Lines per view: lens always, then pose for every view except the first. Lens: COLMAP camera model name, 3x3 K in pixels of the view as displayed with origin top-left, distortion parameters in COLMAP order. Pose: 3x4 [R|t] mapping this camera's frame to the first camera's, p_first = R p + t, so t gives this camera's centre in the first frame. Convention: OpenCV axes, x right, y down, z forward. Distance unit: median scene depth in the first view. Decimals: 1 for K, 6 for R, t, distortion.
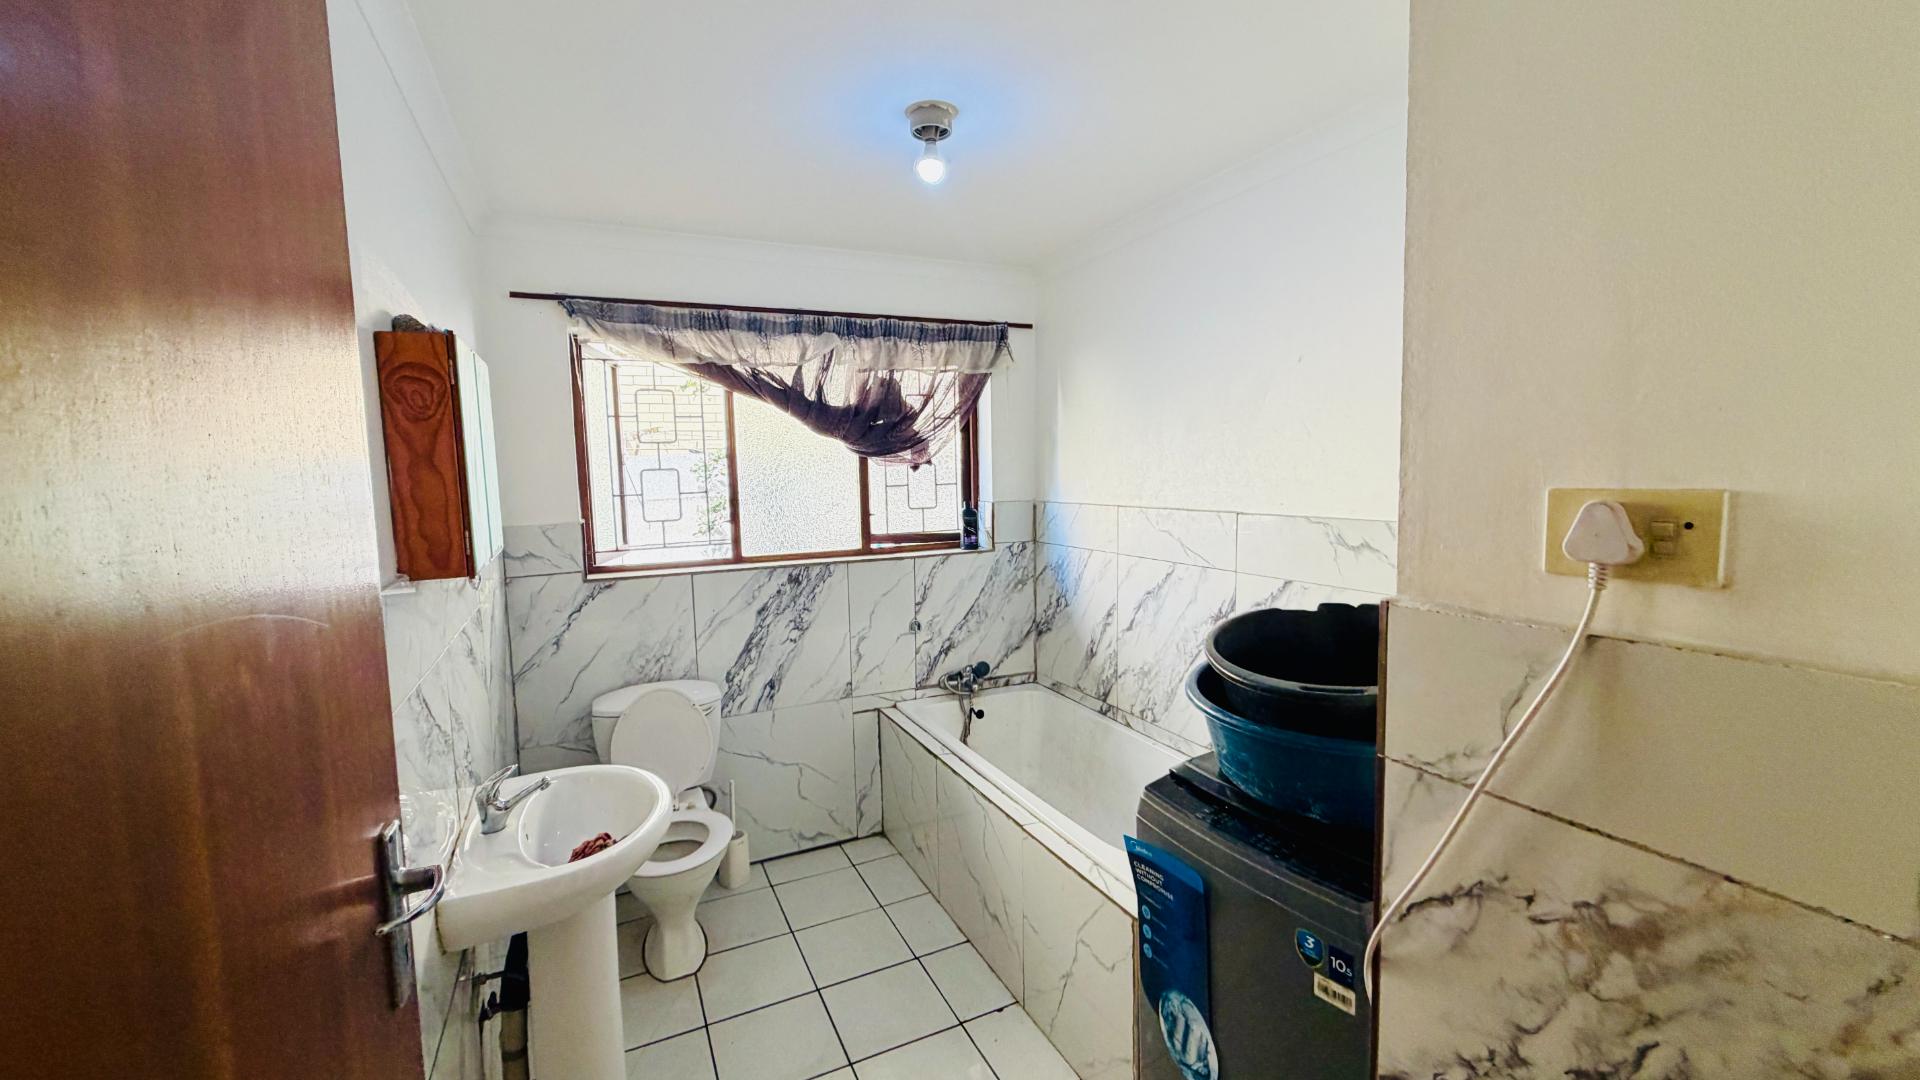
lens RADIAL K [[764.3, 0, 960.1], [0, 764.3, 537.2], [0, 0, 1]] dist [-0.000267, 0.000273]
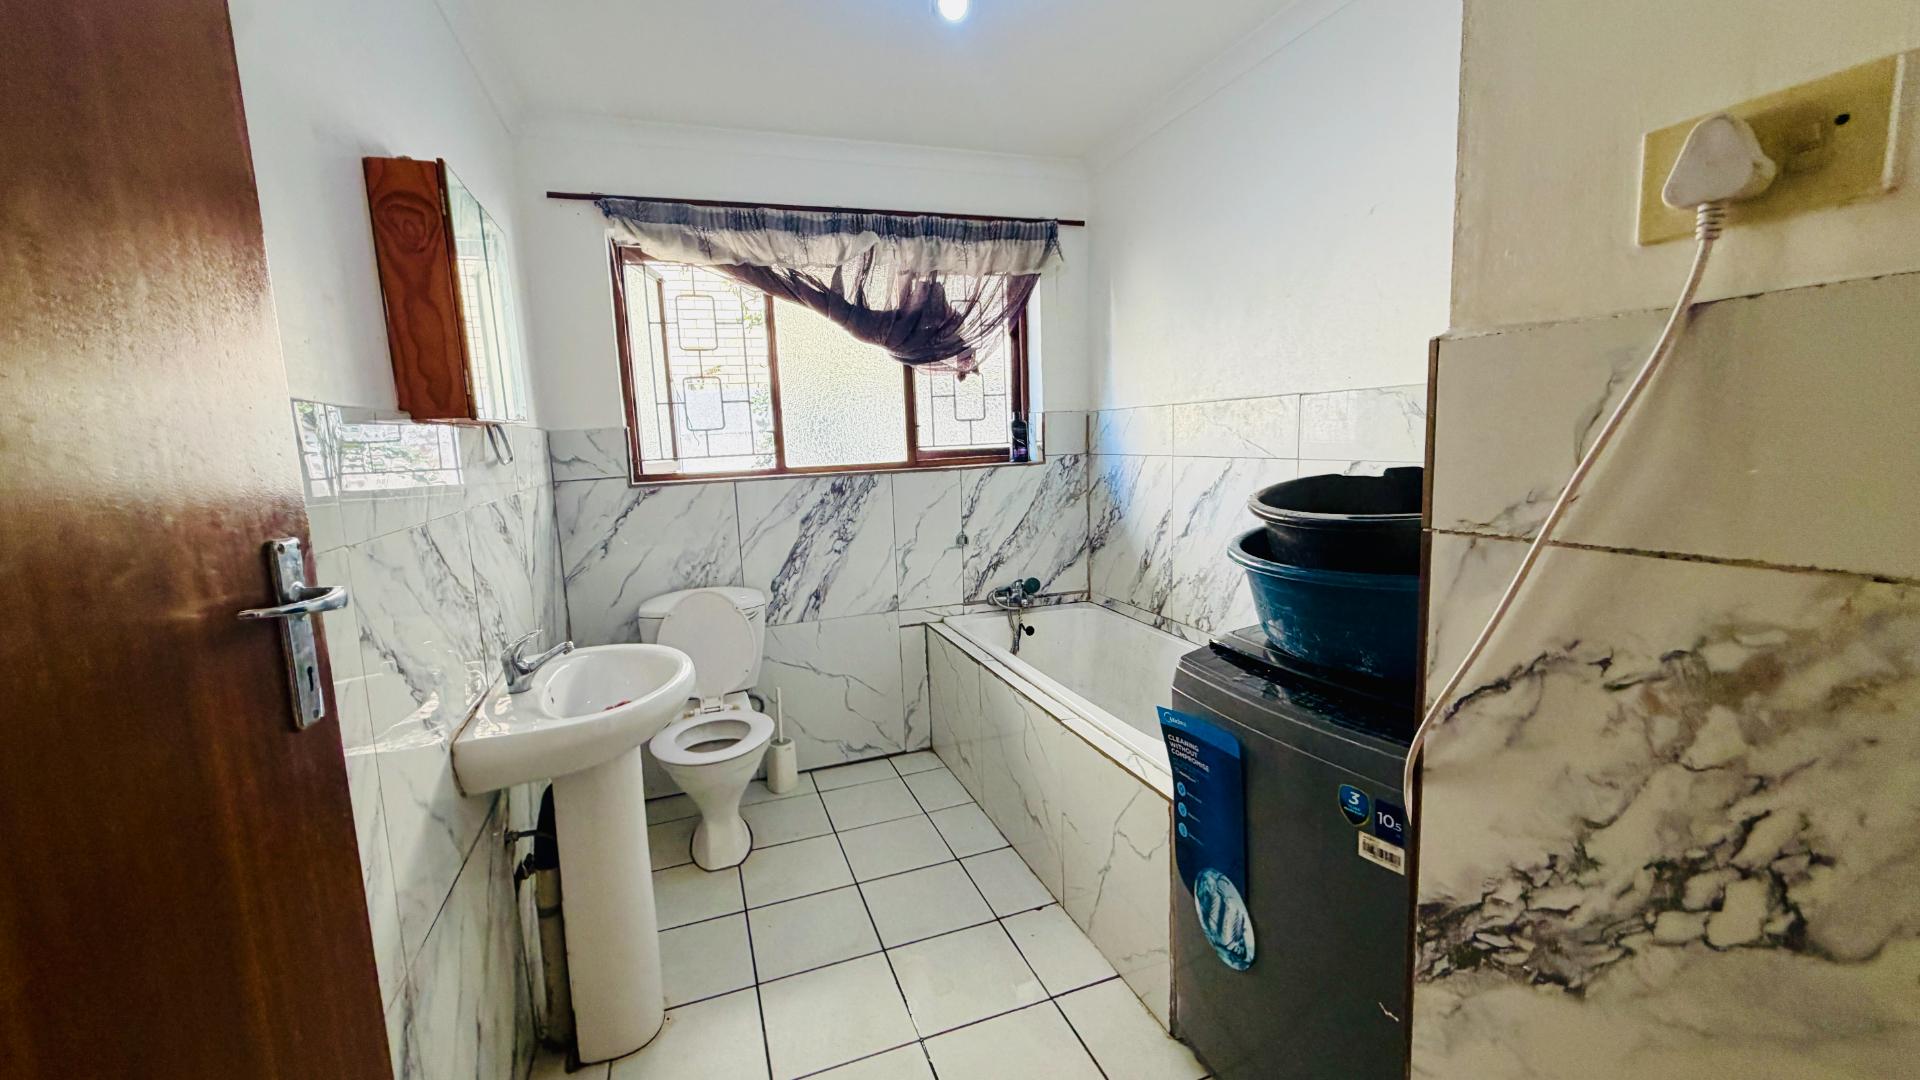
lens RADIAL K [[764.3, 0, 961.5], [0, 764.3, 539.5], [0, 0, 1]] dist [-0.000267, 0.000273]
pose [[0.995368, -0.003994, -0.096057, 0.055162], [0.008530, 0.998865, 0.046854, 0.115111], [0.095761, -0.047456, 0.994272, 0.051452]]
